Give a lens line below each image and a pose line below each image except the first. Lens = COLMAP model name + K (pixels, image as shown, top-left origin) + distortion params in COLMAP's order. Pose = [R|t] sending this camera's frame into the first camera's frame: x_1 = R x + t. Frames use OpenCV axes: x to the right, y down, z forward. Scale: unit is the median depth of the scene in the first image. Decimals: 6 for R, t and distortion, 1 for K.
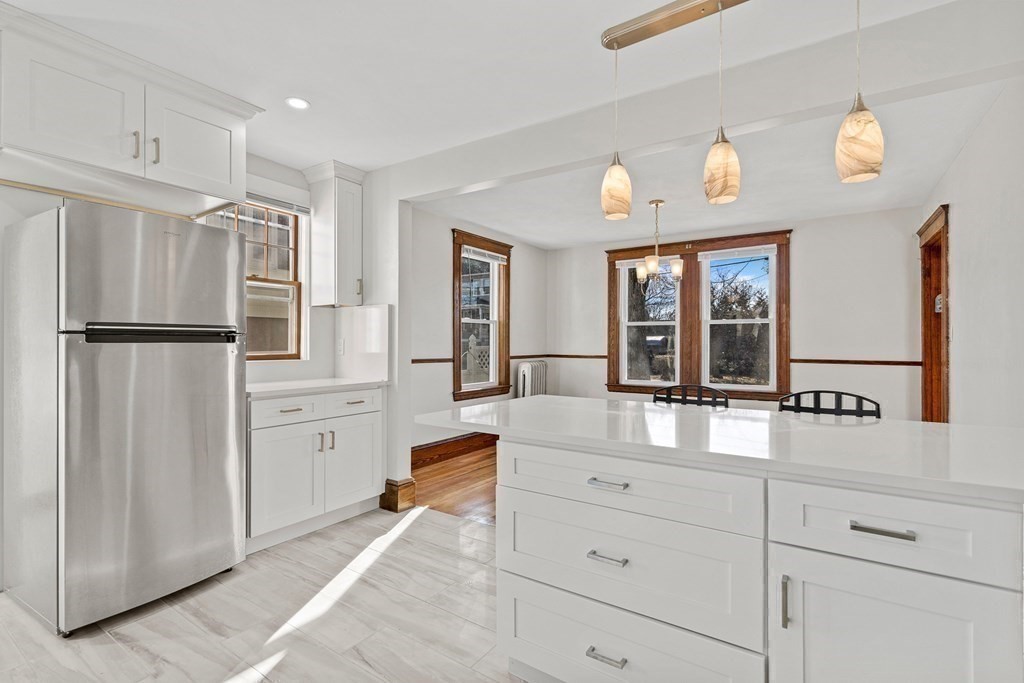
lens RADIAL K [[469.7, 0, 516.2], [0, 469.7, 343.1], [0, 0, 1]] dist [-0.001075, 0.000399]
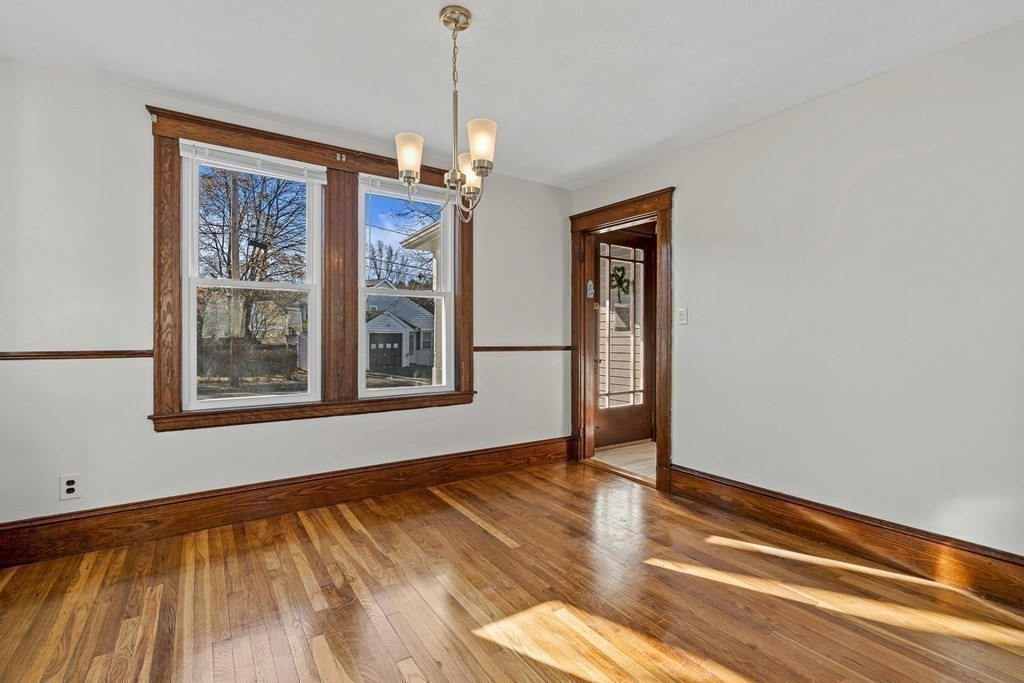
lens RADIAL K [[465.7, 0, 513.4], [0, 465.7, 336.3], [0, 0, 1]] dist [-0.001460, 0.000057]
pose [[0.377131, -0.000897, 0.926160, -0.110736], [-0.001856, 0.999997, 0.001724, 0.017348], [-0.926158, -0.002369, 0.377128, 0.750139]]
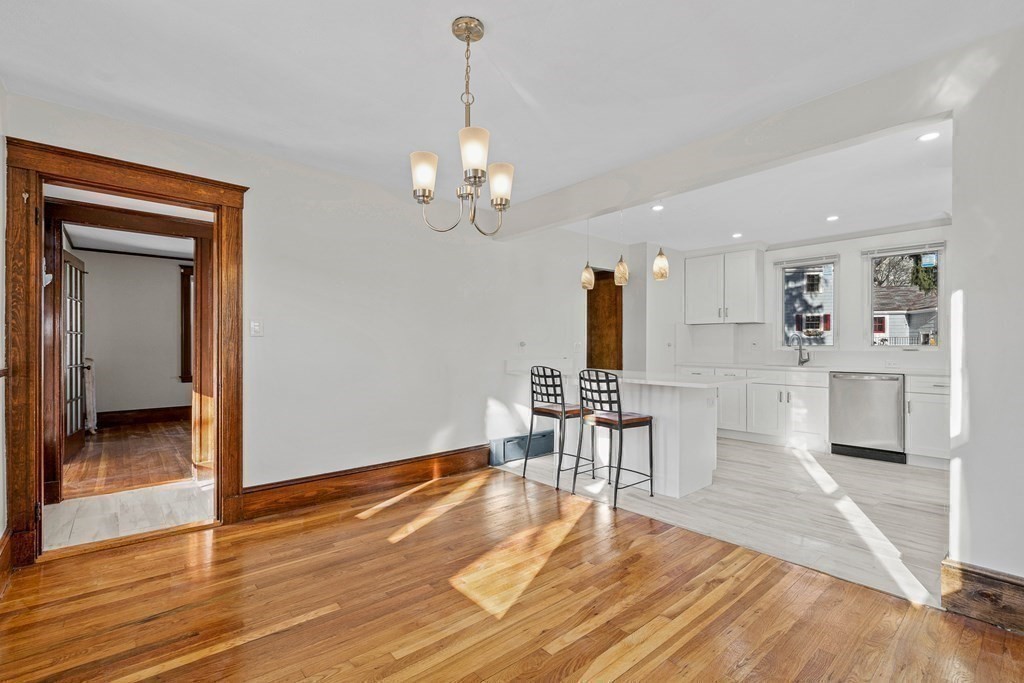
lens RADIAL K [[459.7, 0, 501.9], [0, 459.7, 345.3], [0, 0, 1]] dist [-0.001045, -0.000188]
pose [[-0.961755, -0.003283, 0.273892, 0.138141], [-0.003888, 0.999991, -0.001668, 0.008849], [-0.273884, -0.002669, -0.961759, 1.394392]]
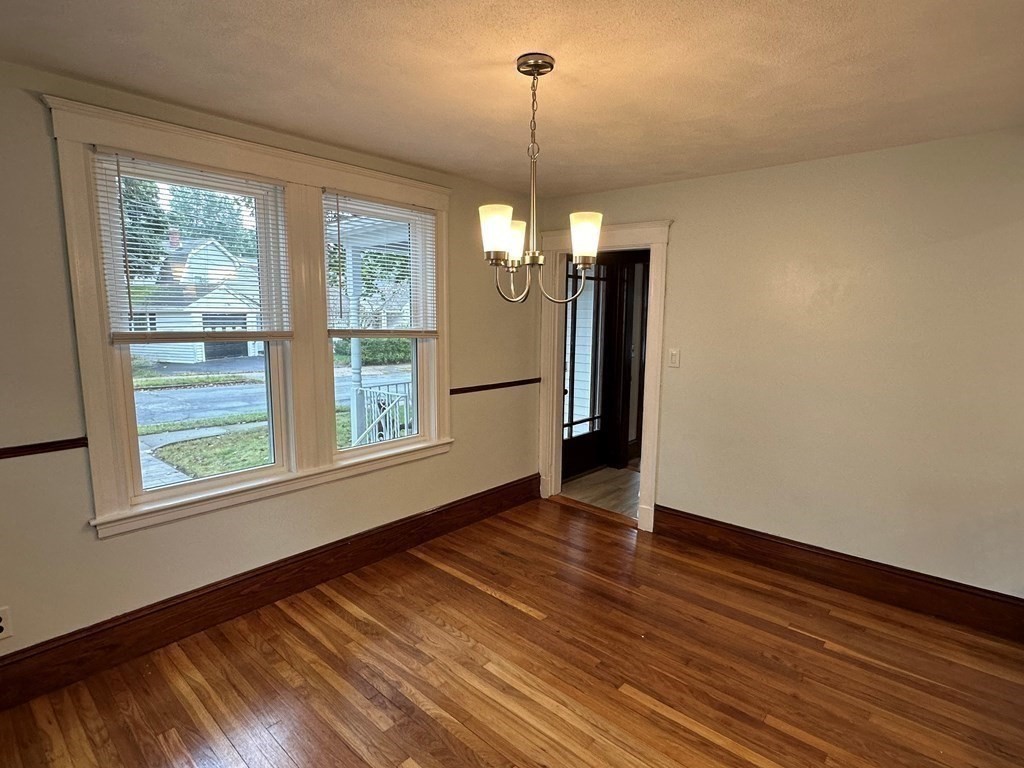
lens RADIAL K [[530.9, 0, 511.5], [0, 530.9, 387.0], [0, 0, 1]] dist [-0.001303, 0.000373]
pose [[0.139099, -0.138107, 0.980601, -0.176673], [-0.009126, 0.990007, 0.140726, -0.091922], [-0.990236, -0.028524, 0.136449, 0.927292]]
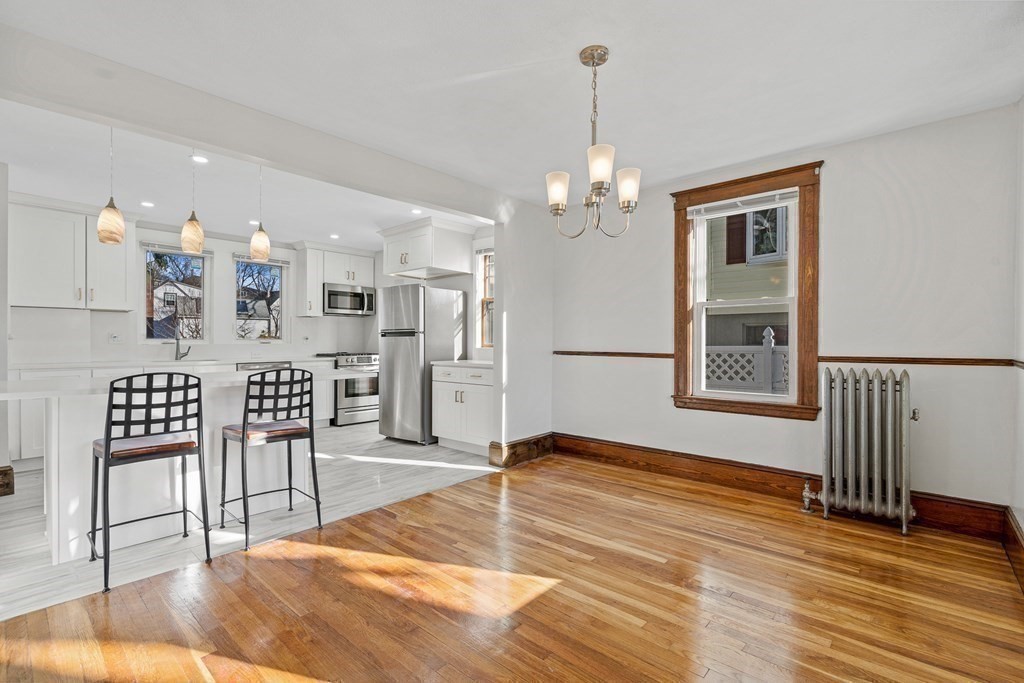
lens RADIAL K [[469.7, 0, 516.2], [0, 469.7, 343.1], [0, 0, 1]] dist [-0.001075, 0.000399]
pose [[-0.128316, 0.002032, -0.991731, 0.807996], [0.000696, 0.999998, 0.001959, 0.014207], [0.991733, -0.000439, -0.128317, 0.960333]]
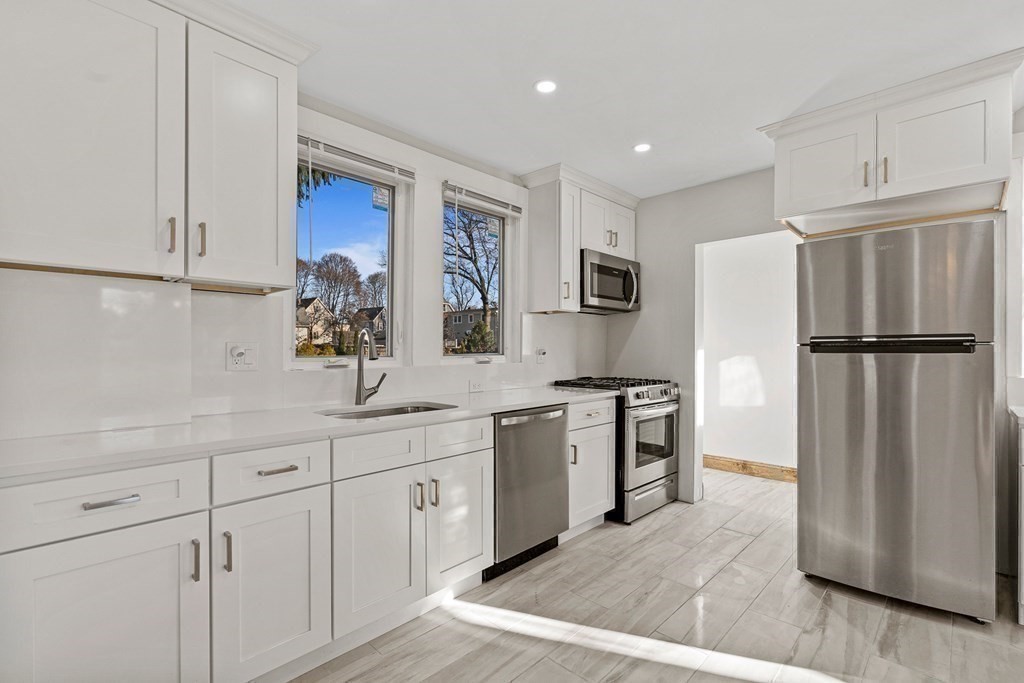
lens RADIAL K [[470.1, 0, 513.0], [0, 470.1, 348.9], [0, 0, 1]] dist [0.000770, 0.000363]
pose [[-0.168843, -0.002602, -0.985640, 0.204099], [0.000332, 0.999996, -0.002697, -0.003707], [0.985643, -0.000783, -0.168841, 0.175700]]
